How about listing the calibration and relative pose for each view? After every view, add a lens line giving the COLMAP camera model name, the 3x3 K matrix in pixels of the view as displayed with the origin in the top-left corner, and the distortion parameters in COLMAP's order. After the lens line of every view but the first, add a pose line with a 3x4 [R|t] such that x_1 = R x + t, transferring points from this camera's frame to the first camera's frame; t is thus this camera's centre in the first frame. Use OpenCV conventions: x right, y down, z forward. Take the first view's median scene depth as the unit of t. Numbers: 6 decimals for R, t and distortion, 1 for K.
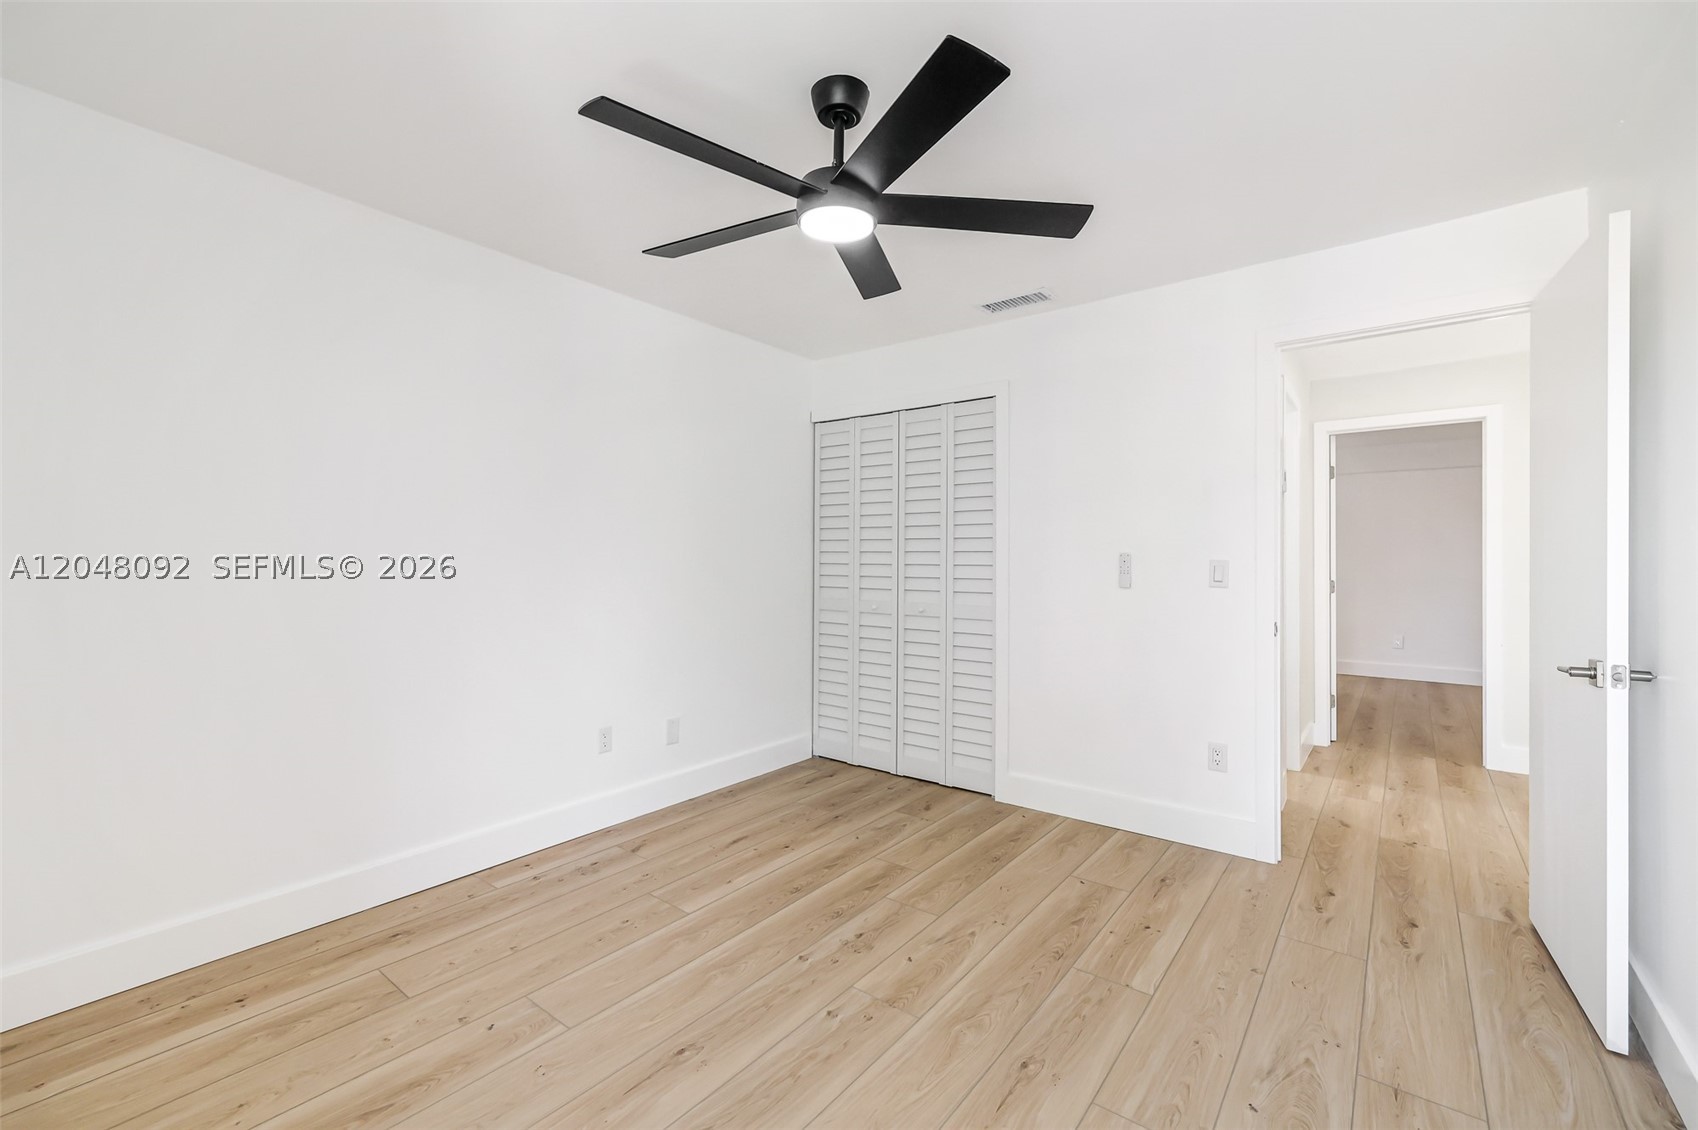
lens RADIAL K [[730.8, 0, 844.8], [0, 730.8, 561.7], [0, 0, 1]] dist [-0.000831, -0.000017]
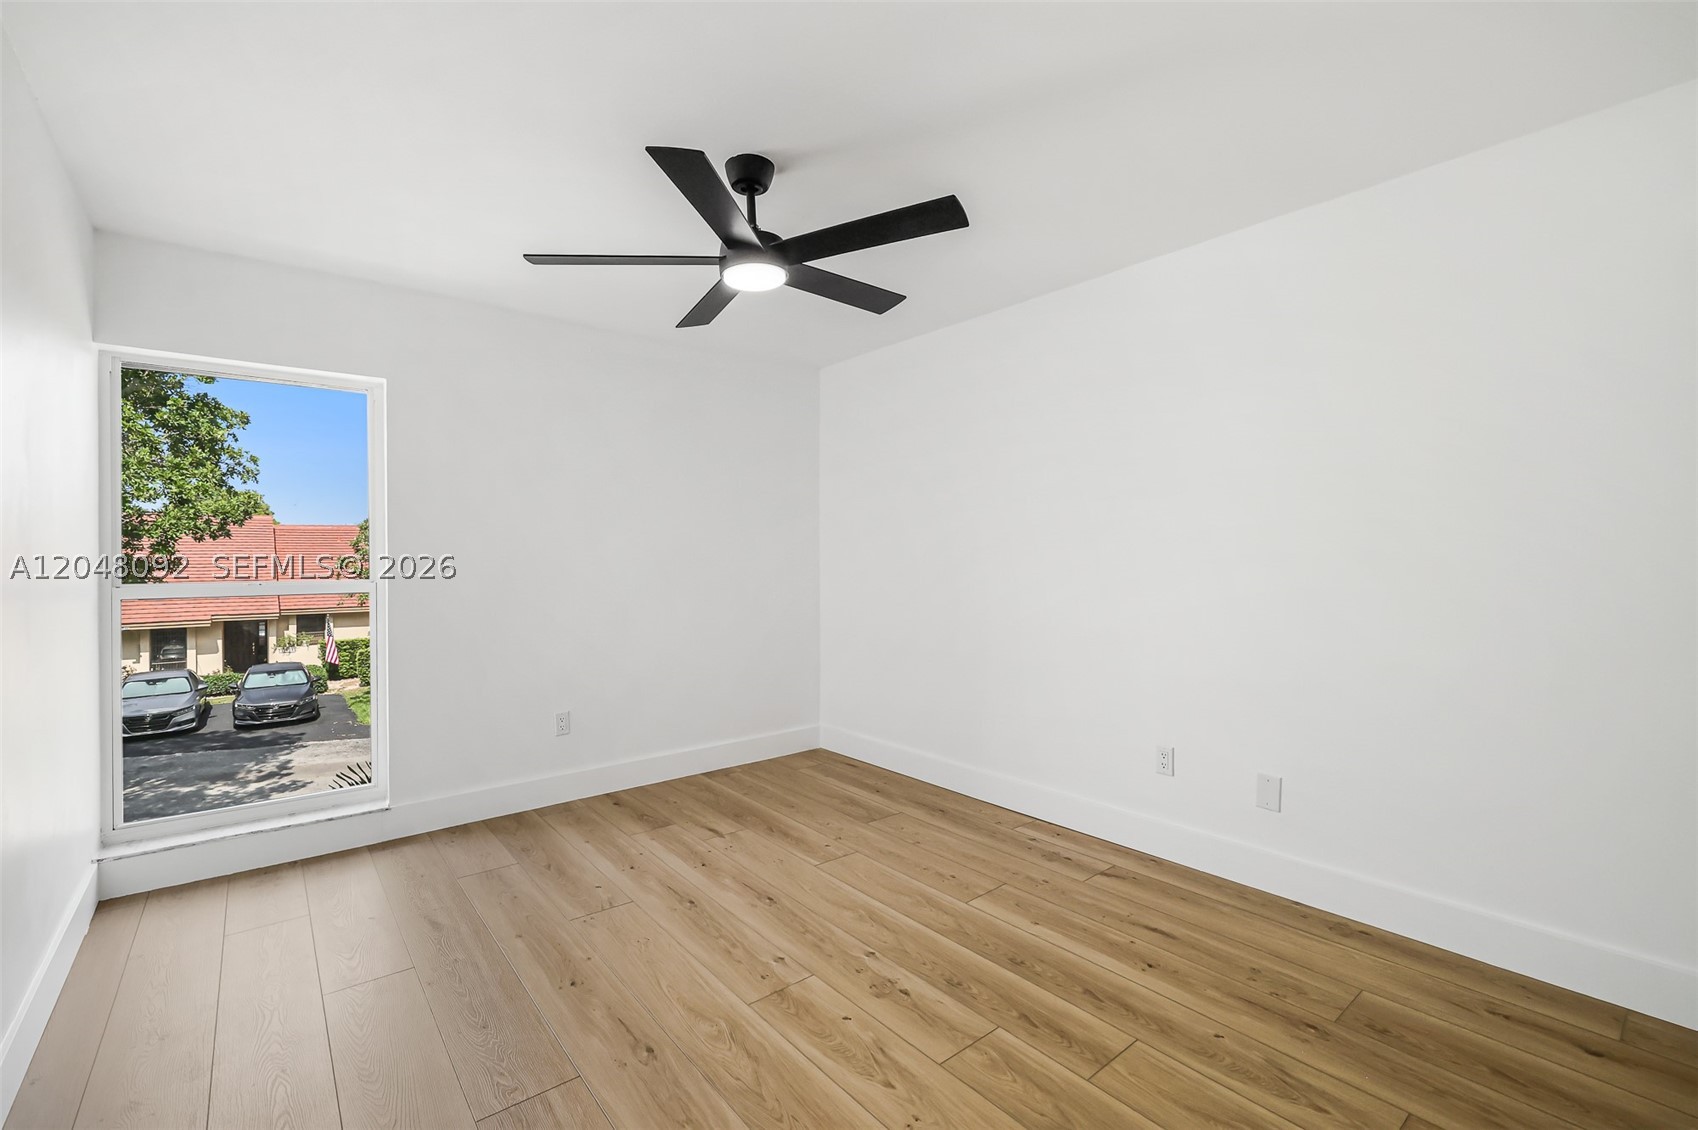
lens RADIAL K [[730.8, 0, 844.8], [0, 730.8, 561.7], [0, 0, 1]] dist [-0.000831, -0.000017]
pose [[-0.234568, 0.004895, -0.972087, 0.794360], [0.001318, 0.999988, 0.004717, -0.016122], [0.972099, -0.000174, -0.234572, 1.002589]]
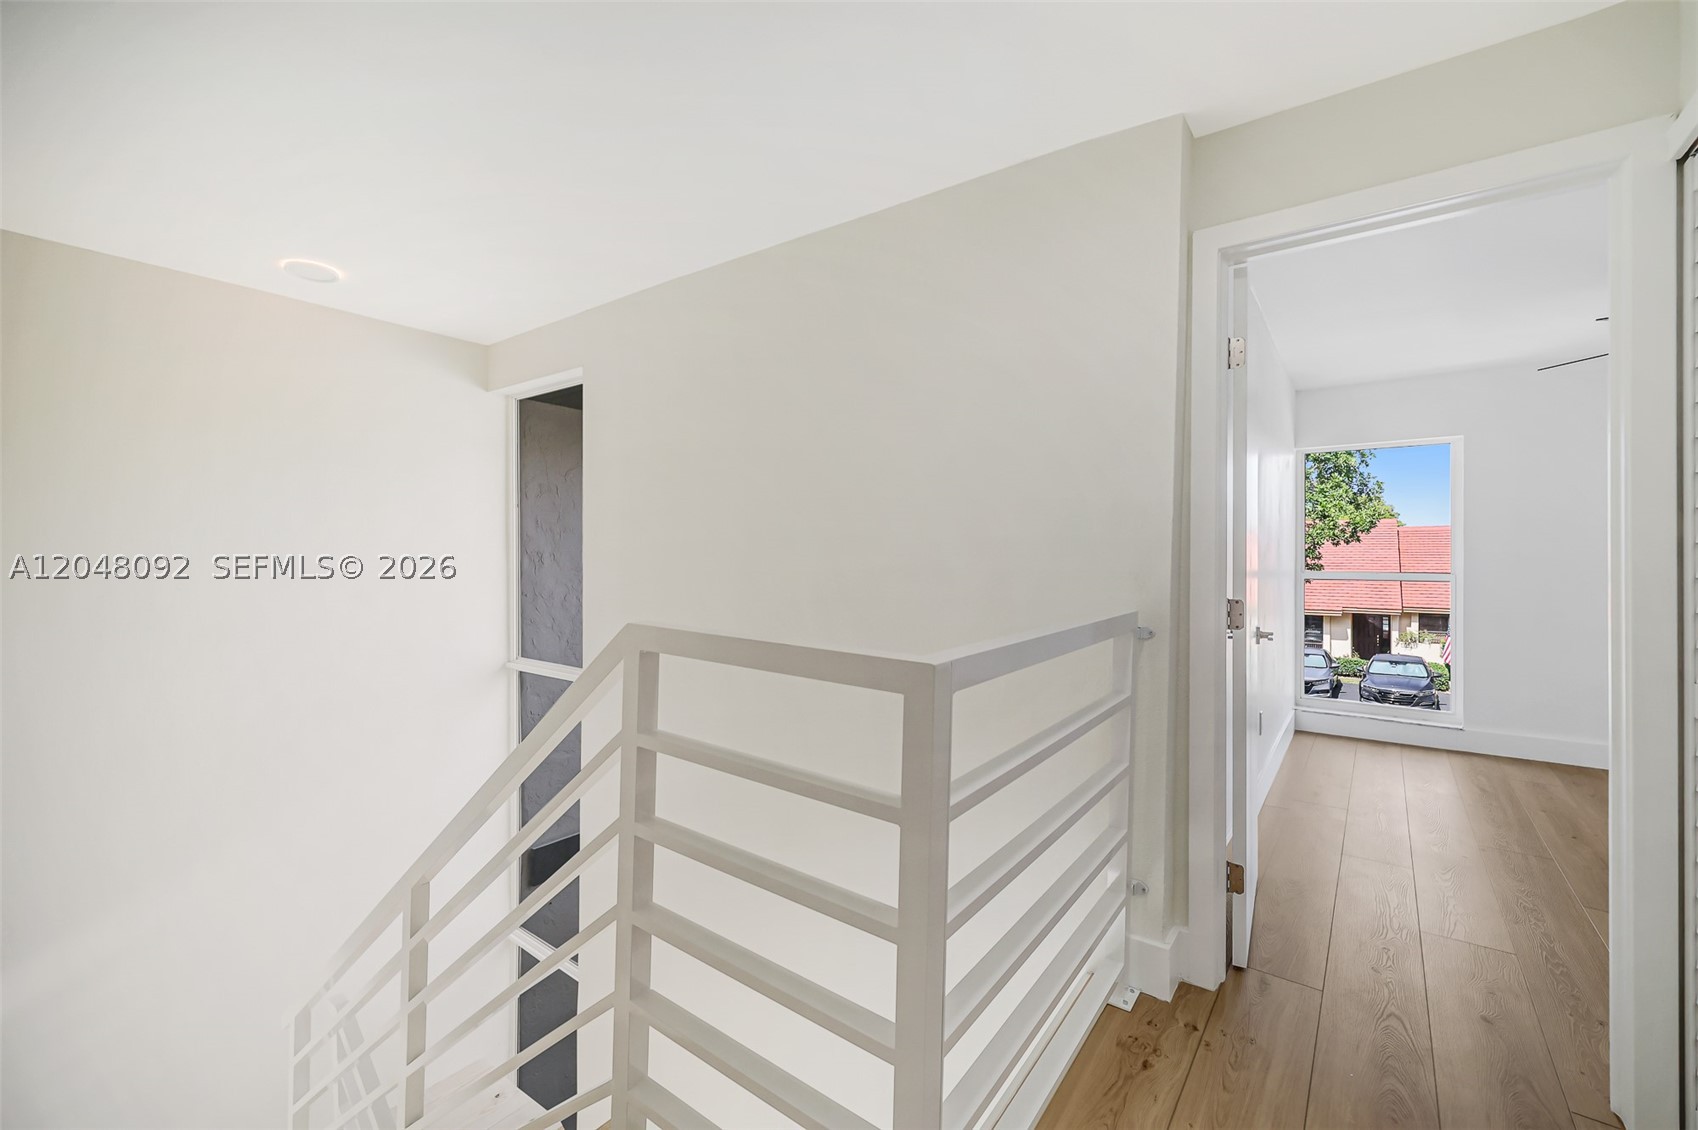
lens RADIAL K [[708.6, 0, 825.1], [0, 708.6, 559.1], [0, 0, 1]] dist [0.002368, 0.000320]
pose [[-0.999940, -0.004896, 0.009797, 1.377869], [-0.004865, 0.999983, 0.003256, -0.016009], [-0.009813, 0.003208, -0.999947, 1.787037]]
